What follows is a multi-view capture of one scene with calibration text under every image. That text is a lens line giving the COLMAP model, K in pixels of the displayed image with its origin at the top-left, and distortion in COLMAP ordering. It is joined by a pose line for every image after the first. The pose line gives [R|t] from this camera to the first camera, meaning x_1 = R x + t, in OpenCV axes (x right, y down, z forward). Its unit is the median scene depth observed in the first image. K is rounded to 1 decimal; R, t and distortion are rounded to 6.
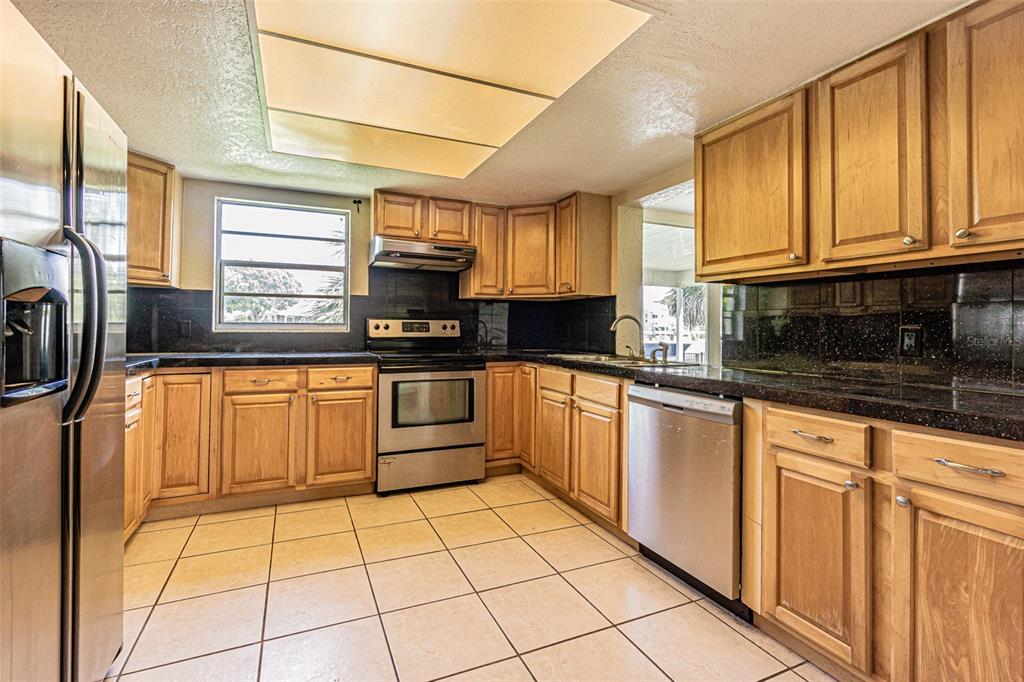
lens RADIAL K [[468.8, 0, 511.1], [0, 468.8, 319.5], [0, 0, 1]] dist [-0.000380, 0.000729]
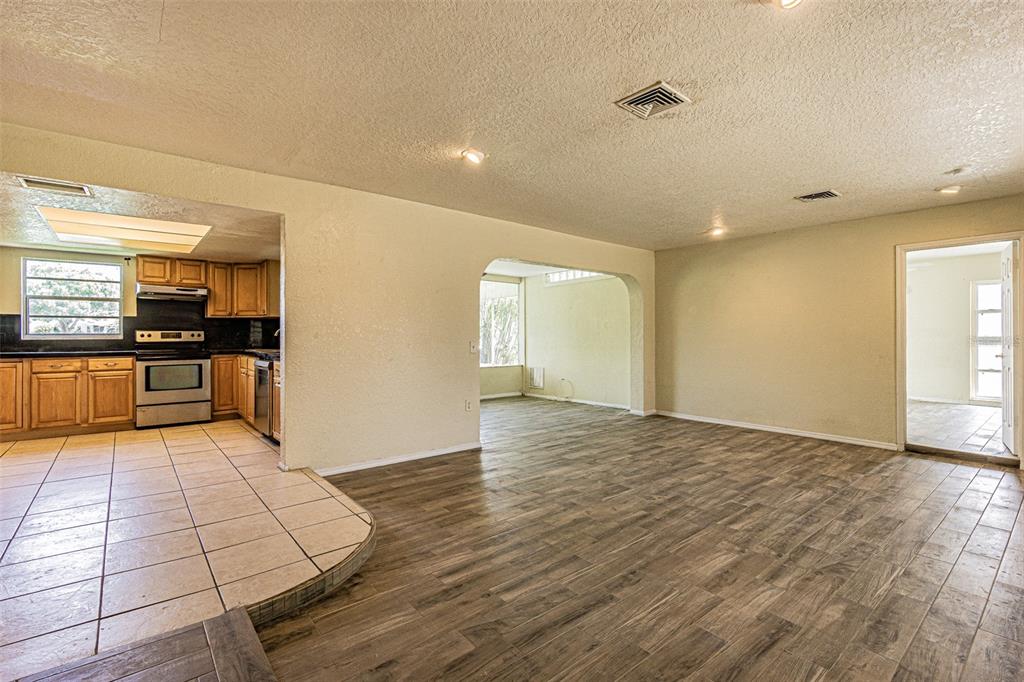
lens RADIAL K [[458.7, 0, 497.6], [0, 458.7, 335.2], [0, 0, 1]] dist [-0.002962, -0.000658]
pose [[0.967470, -0.010733, 0.252757, 0.616006], [0.006774, 0.999840, 0.016528, -0.004355], [-0.252894, -0.014278, 0.967389, -1.044337]]
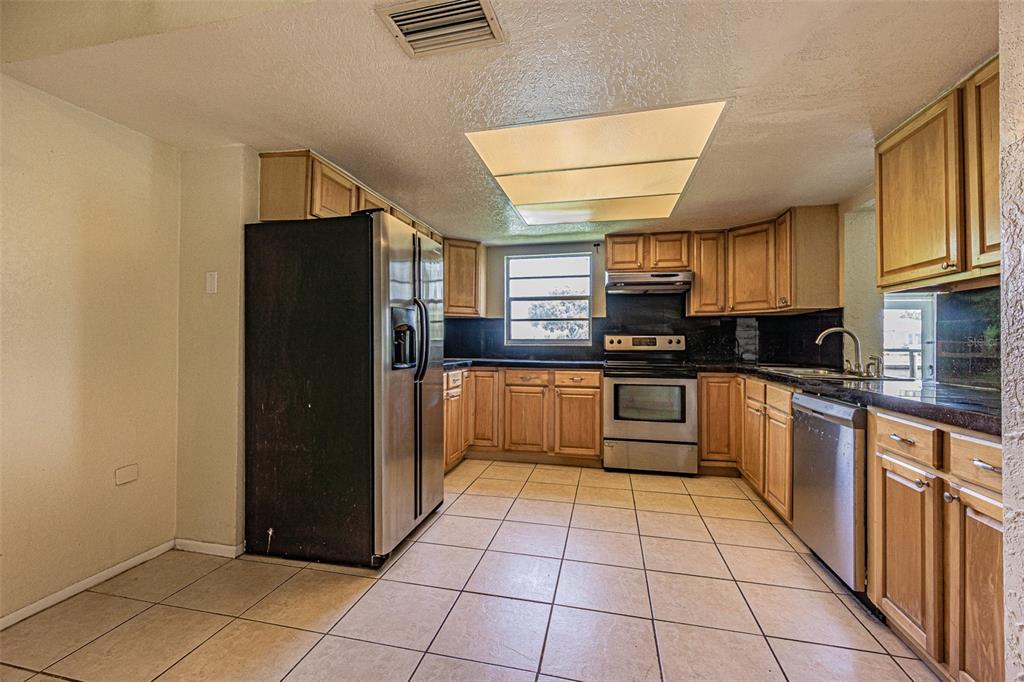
lens RADIAL K [[458.7, 0, 497.6], [0, 458.7, 335.2], [0, 0, 1]] dist [-0.002962, -0.000658]
pose [[0.787589, -0.013772, -0.616048, 0.277643], [0.012144, 0.999903, -0.006827, 0.003495], [0.616082, -0.002104, 0.787679, -0.194215]]
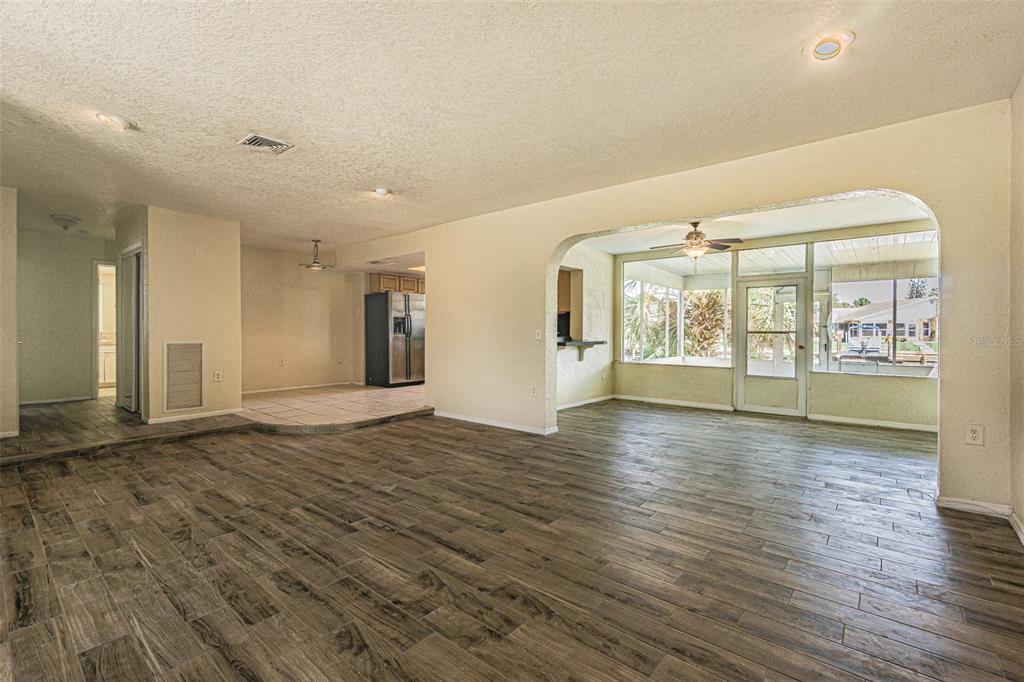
lens RADIAL K [[458.7, 0, 497.6], [0, 458.7, 335.2], [0, 0, 1]] dist [-0.002962, -0.000658]
pose [[0.429422, -0.000652, -0.903104, 2.361954], [0.017332, 0.999822, 0.007520, 0.058911], [0.902937, -0.018882, 0.429357, -0.272247]]
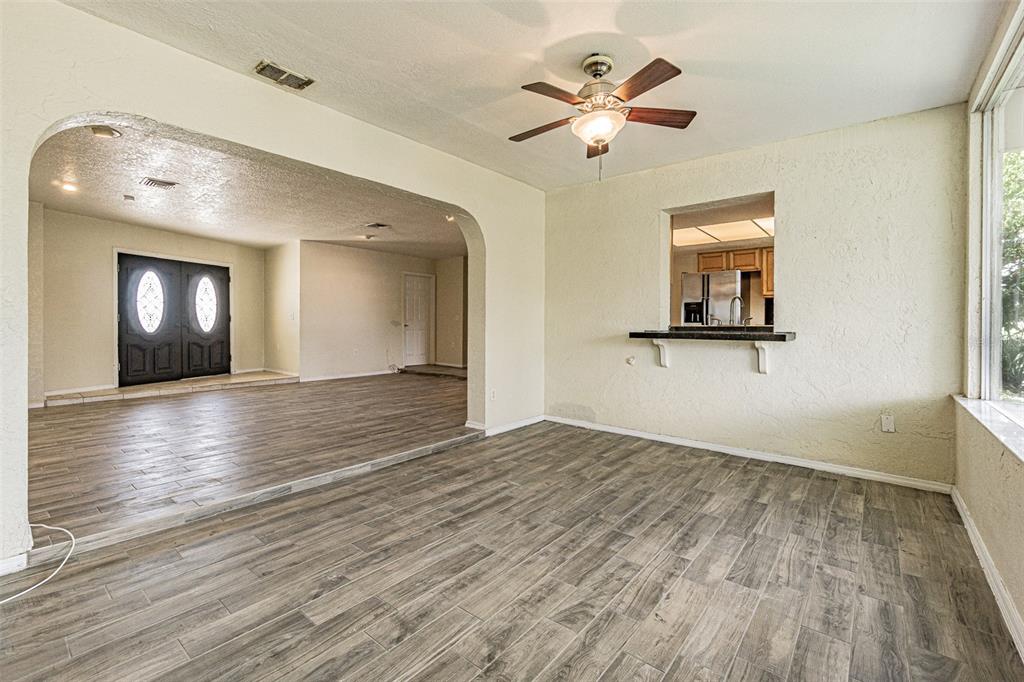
lens RADIAL K [[458.7, 0, 497.6], [0, 458.7, 335.2], [0, 0, 1]] dist [-0.002962, -0.000658]
pose [[-0.909706, -0.003942, -0.415234, 1.513448], [-0.005721, 0.999979, 0.003040, 0.117034], [0.415213, 0.005141, -0.909710, 1.939804]]
